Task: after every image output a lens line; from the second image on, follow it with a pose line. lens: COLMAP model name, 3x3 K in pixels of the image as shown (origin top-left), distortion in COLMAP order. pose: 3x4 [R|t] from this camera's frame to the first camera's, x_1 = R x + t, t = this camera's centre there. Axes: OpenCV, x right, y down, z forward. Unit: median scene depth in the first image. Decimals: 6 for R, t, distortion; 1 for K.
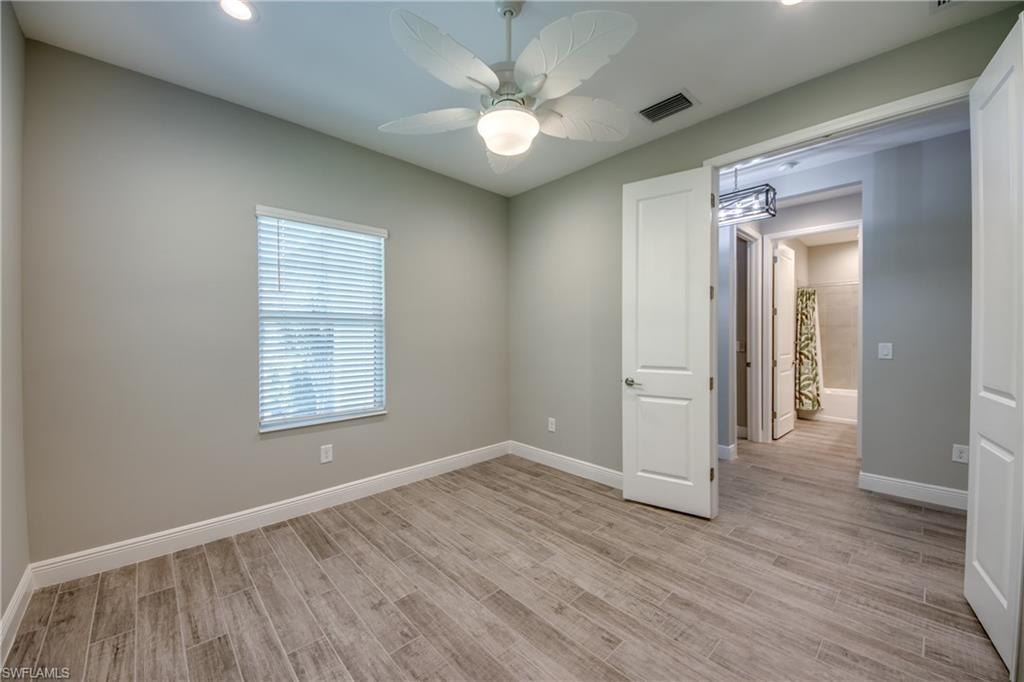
lens RADIAL K [[390.1, 0, 512.1], [0, 390.1, 342.5], [0, 0, 1]] dist [-0.003315, -0.000148]
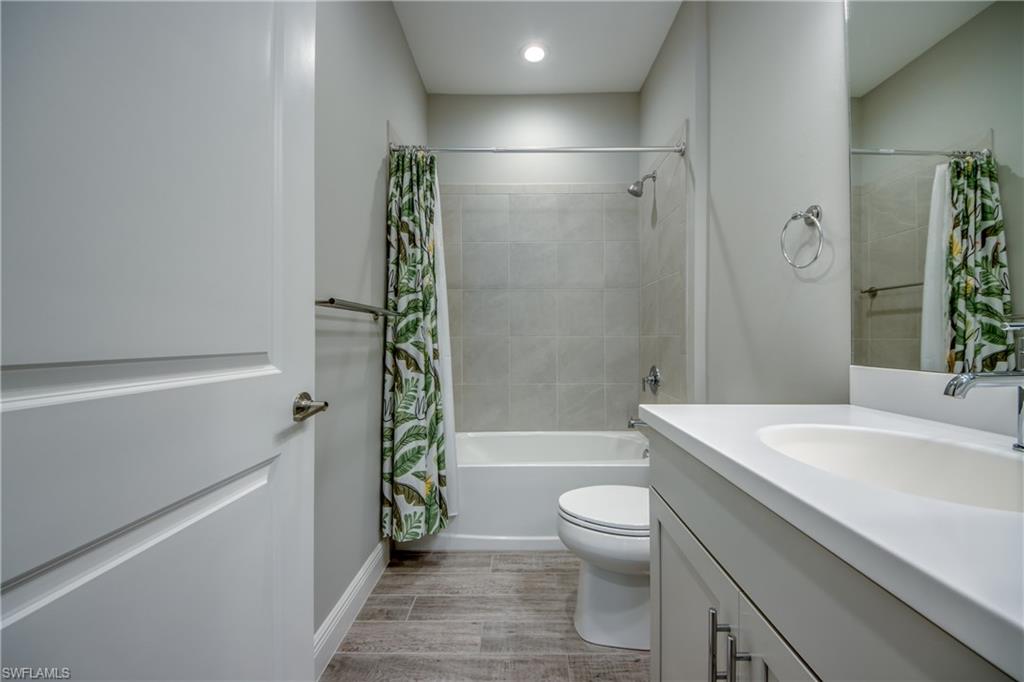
lens RADIAL K [[390.1, 0, 514.7], [0, 390.1, 341.8], [0, 0, 1]] dist [-0.003315, -0.000148]
pose [[0.702585, -0.000590, 0.711600, 0.589944], [0.006483, 0.999963, -0.005571, 0.022203], [-0.711571, 0.008527, 0.702563, 0.718982]]
